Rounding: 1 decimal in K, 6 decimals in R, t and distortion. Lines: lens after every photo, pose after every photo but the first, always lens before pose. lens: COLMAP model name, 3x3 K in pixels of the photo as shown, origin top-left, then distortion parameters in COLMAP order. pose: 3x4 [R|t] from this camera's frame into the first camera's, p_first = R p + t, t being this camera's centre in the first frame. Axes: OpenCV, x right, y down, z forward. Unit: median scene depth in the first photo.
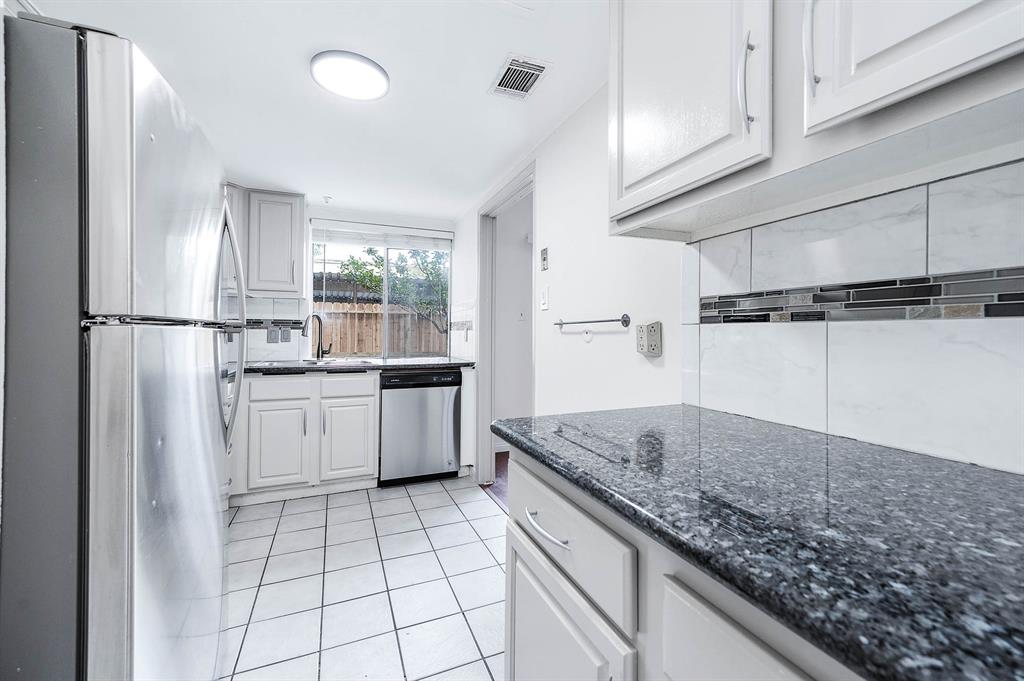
lens RADIAL K [[411.6, 0, 513.4], [0, 411.6, 337.7], [0, 0, 1]] dist [0.002994, -0.000007]
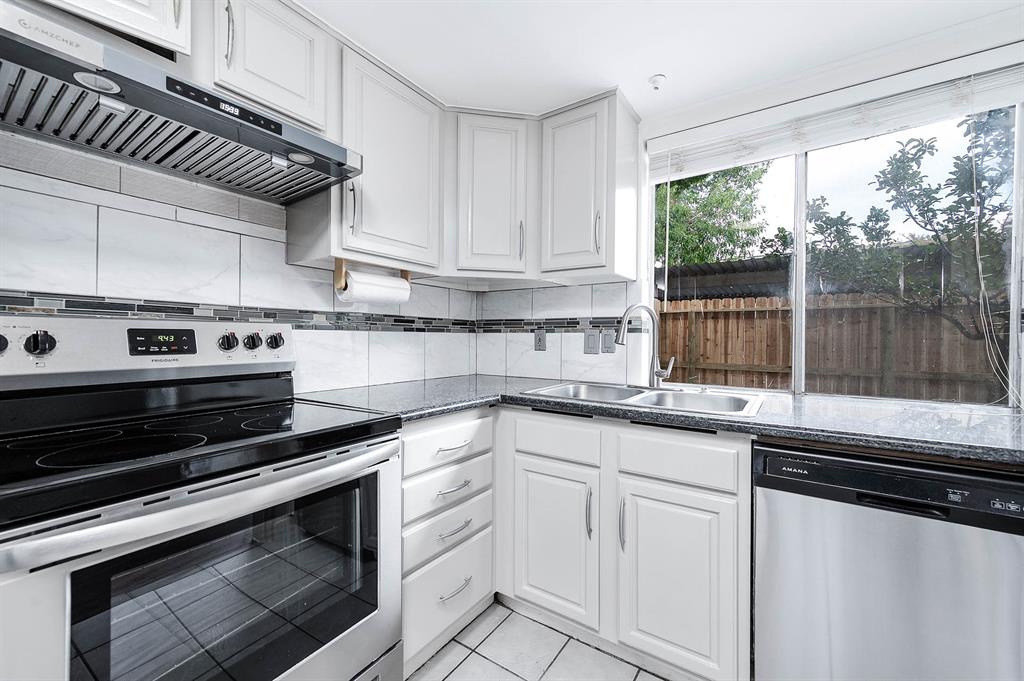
lens RADIAL K [[411.6, 0, 513.4], [0, 411.6, 337.7], [0, 0, 1]] dist [0.002994, -0.000007]
pose [[0.534438, -0.000398, -0.845208, -0.105630], [-0.011345, 0.999906, -0.007644, -0.006381], [0.845132, 0.013674, 0.534383, 0.555442]]
